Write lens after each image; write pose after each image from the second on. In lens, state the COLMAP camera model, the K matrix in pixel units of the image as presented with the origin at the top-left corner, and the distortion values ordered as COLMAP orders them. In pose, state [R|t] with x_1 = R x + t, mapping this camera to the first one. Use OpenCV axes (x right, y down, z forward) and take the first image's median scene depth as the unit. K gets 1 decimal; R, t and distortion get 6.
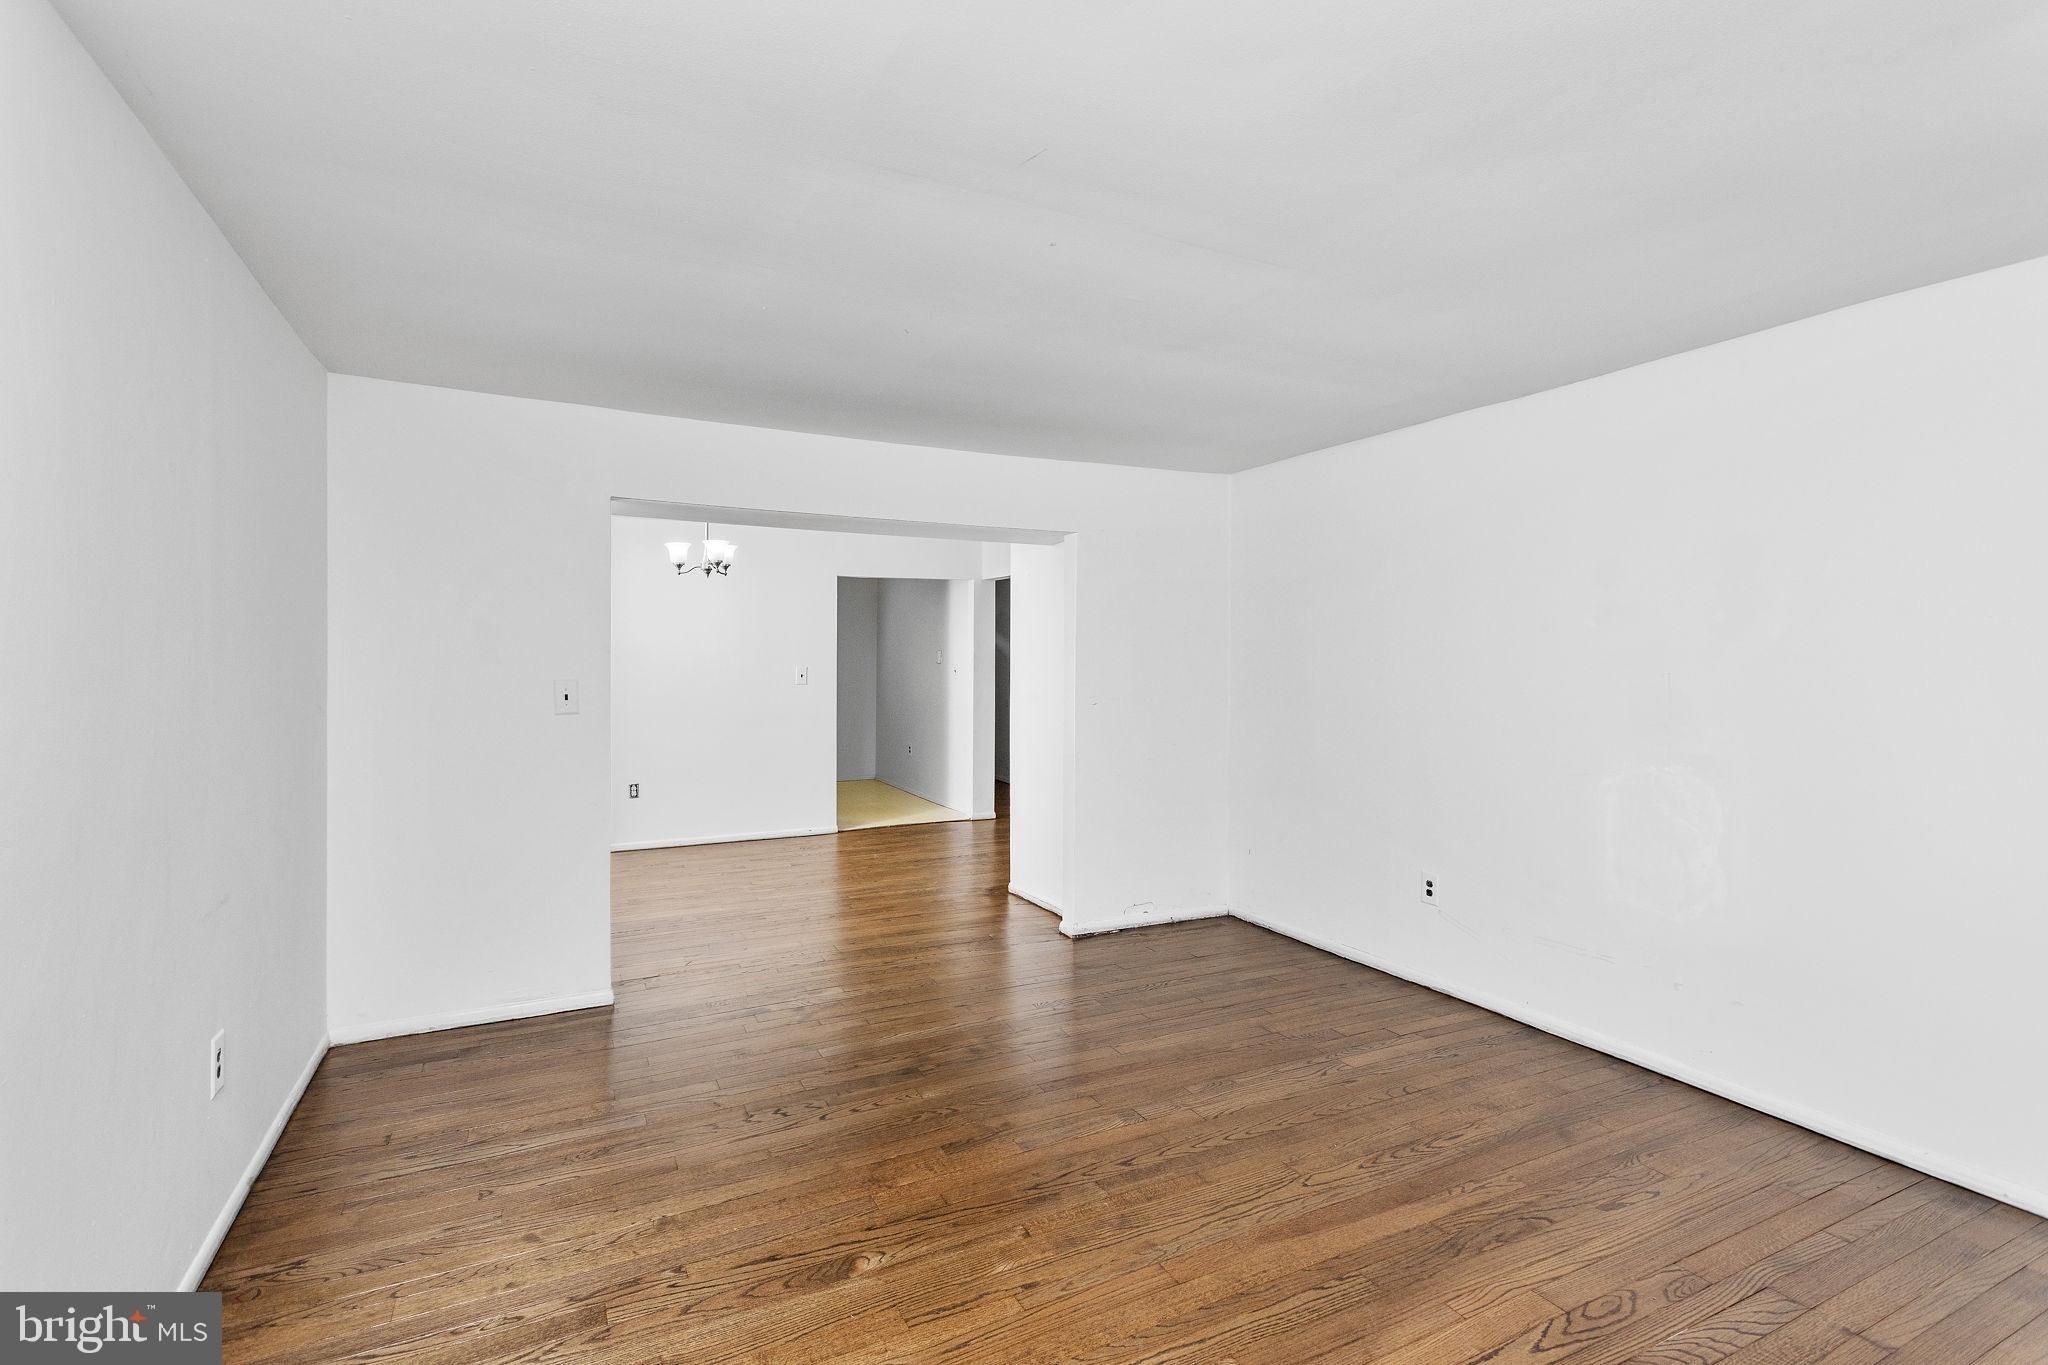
lens RADIAL K [[967.8, 0, 1024.0], [0, 967.8, 682.5], [0, 0, 1]] dist [-0.000474, 0.000107]
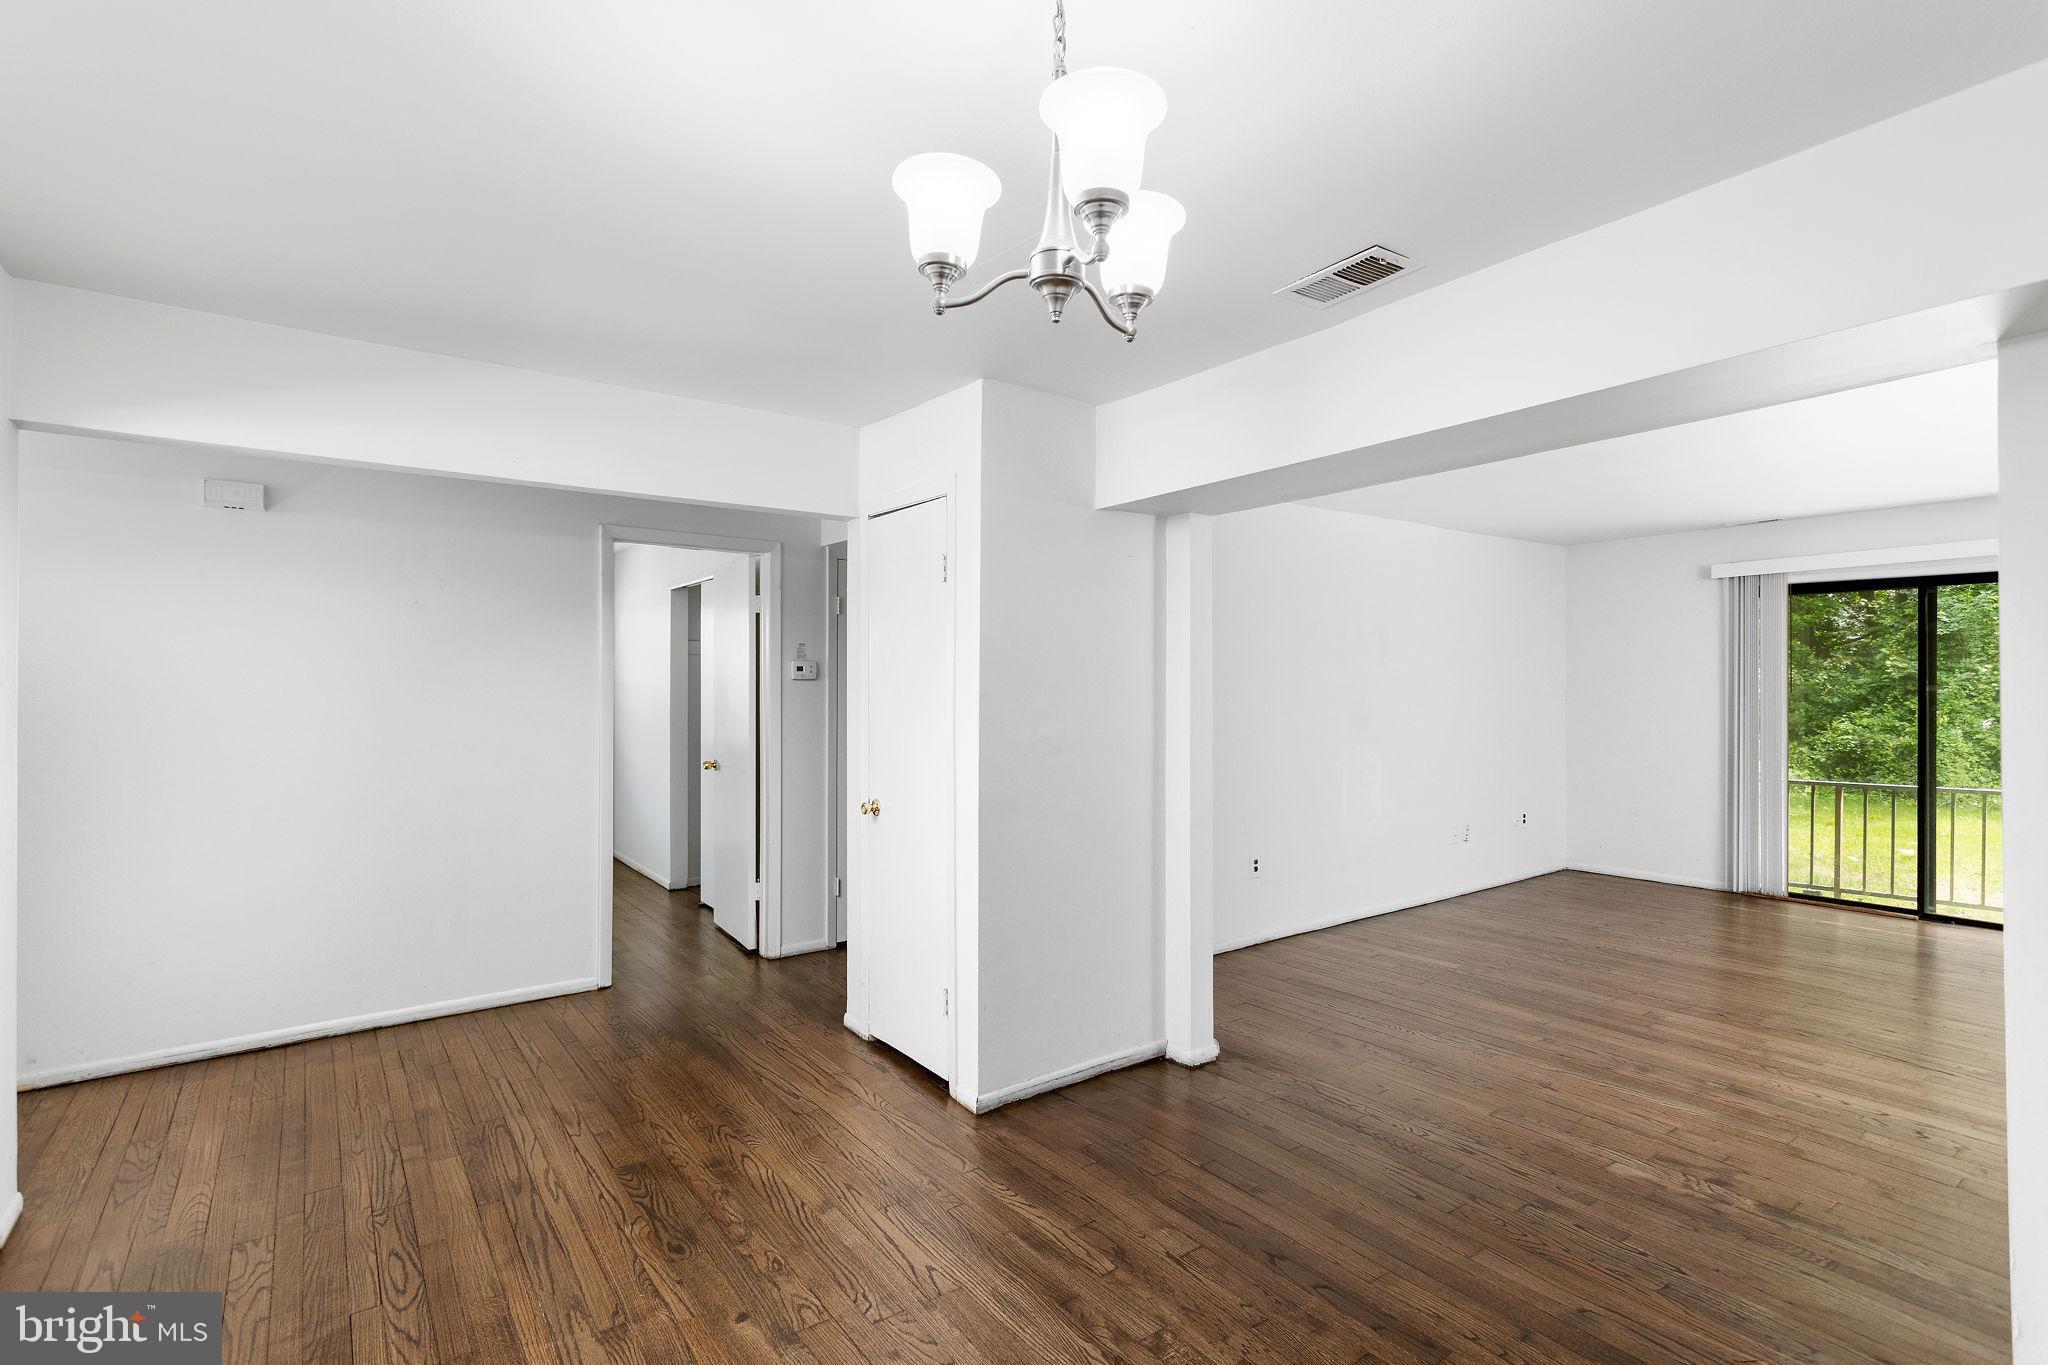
lens RADIAL K [[967.8, 0, 1024.0], [0, 967.8, 682.5], [0, 0, 1]] dist [-0.000474, 0.000107]
pose [[-0.161930, 0.005059, 0.986789, -1.102297], [0.026663, 0.999644, -0.000750, -0.050537], [-0.986442, 0.026190, -0.162008, 2.083567]]
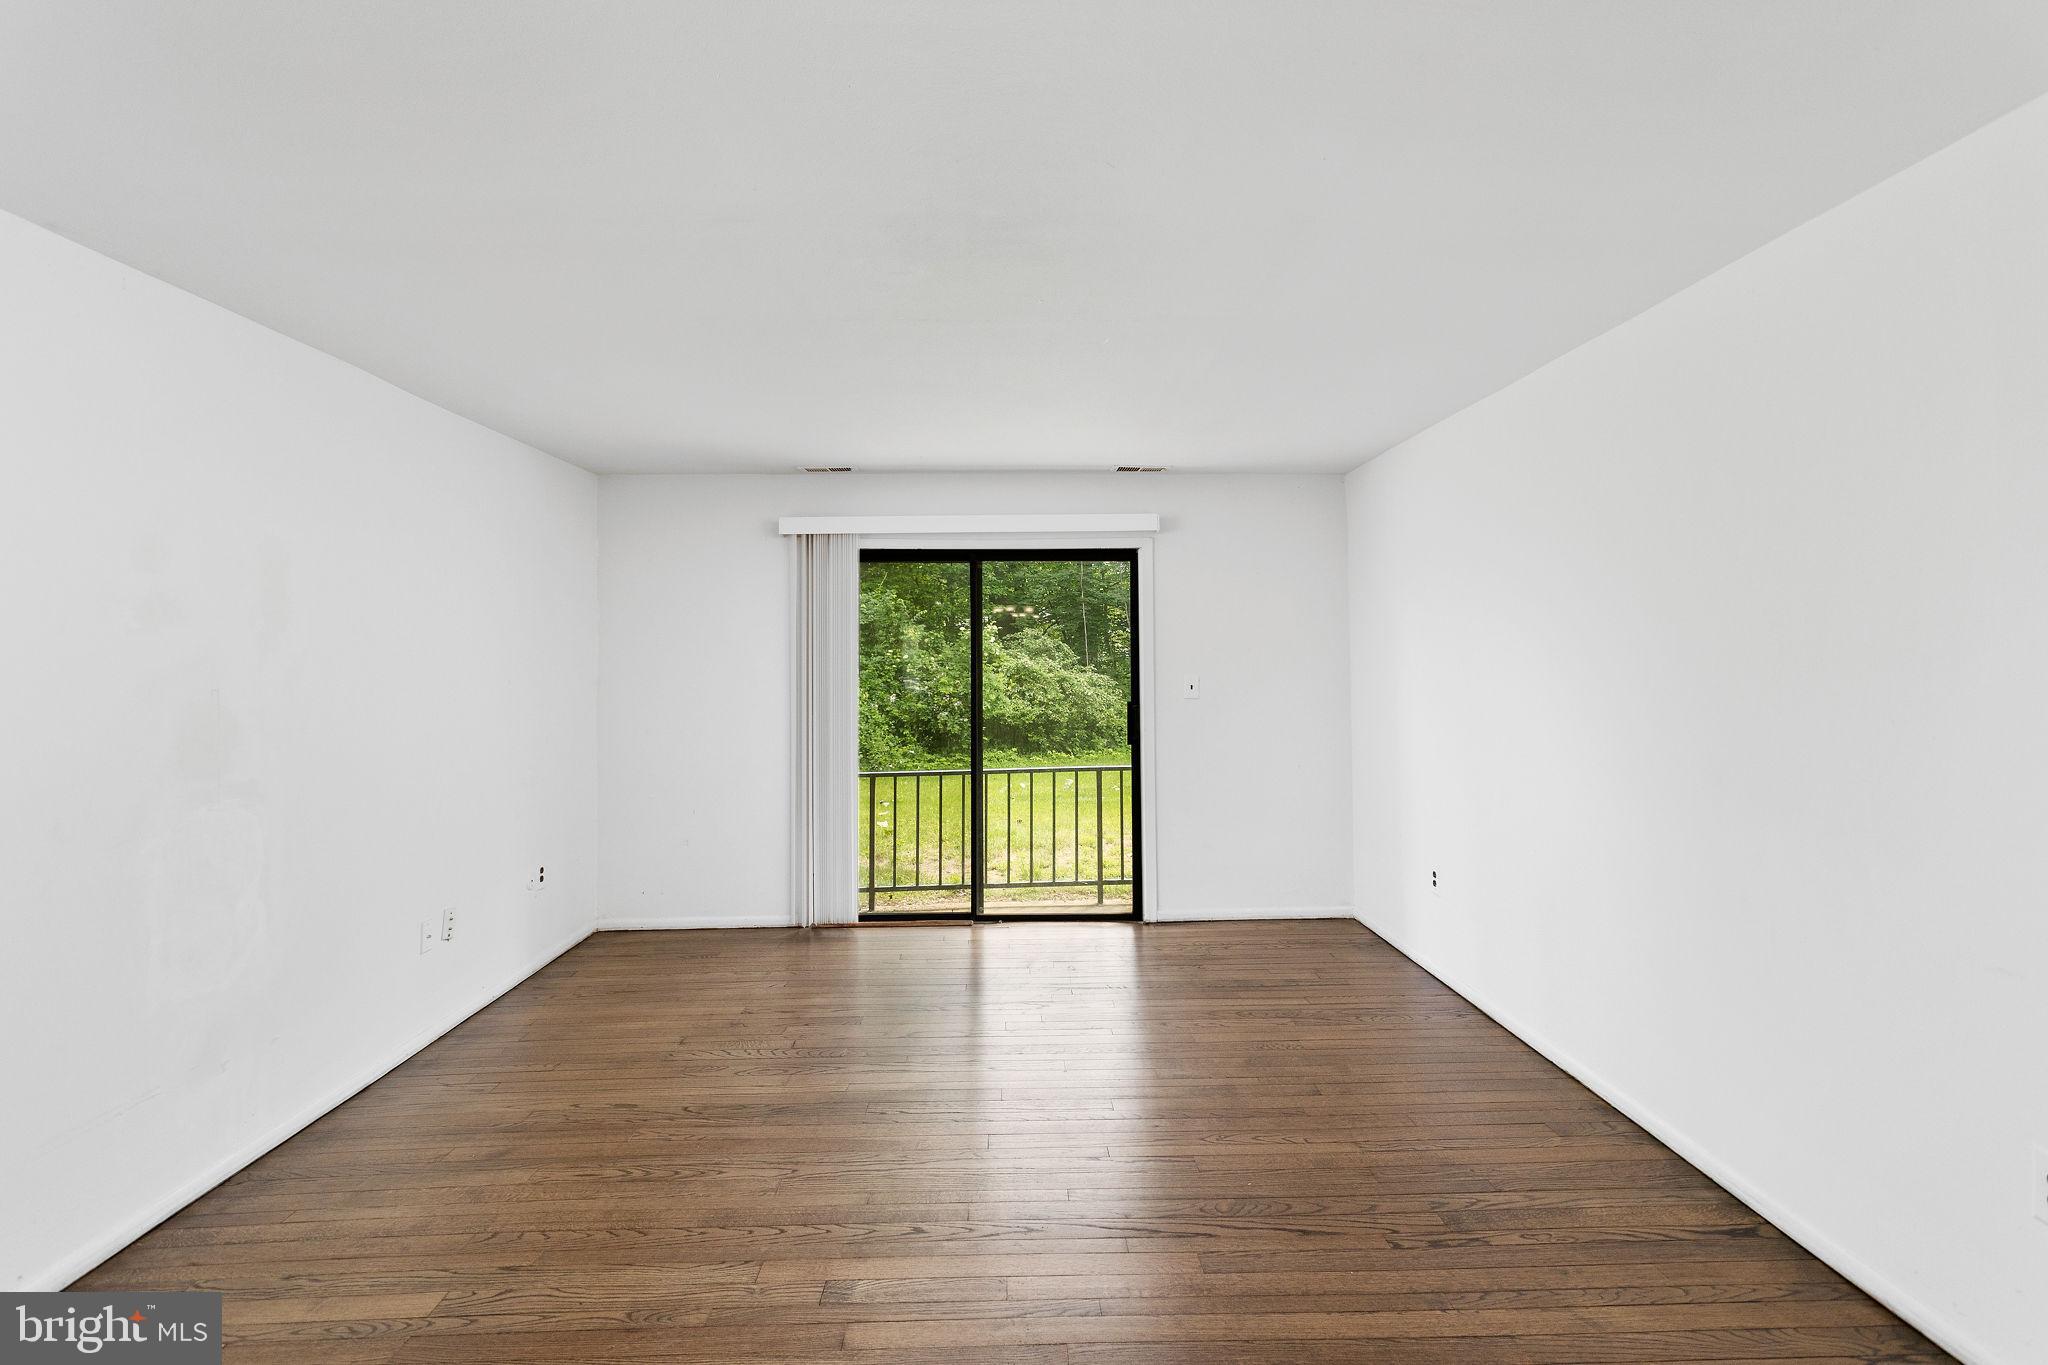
lens RADIAL K [[968.9, 0, 1028.9], [0, 968.9, 631.3], [0, 0, 1]] dist [0.002337, 0.000483]
pose [[-0.909090, 0.022445, 0.415995, -0.336323], [0.019080, 0.999743, -0.012245, -0.040495], [-0.416163, -0.003194, -0.909284, 1.595178]]
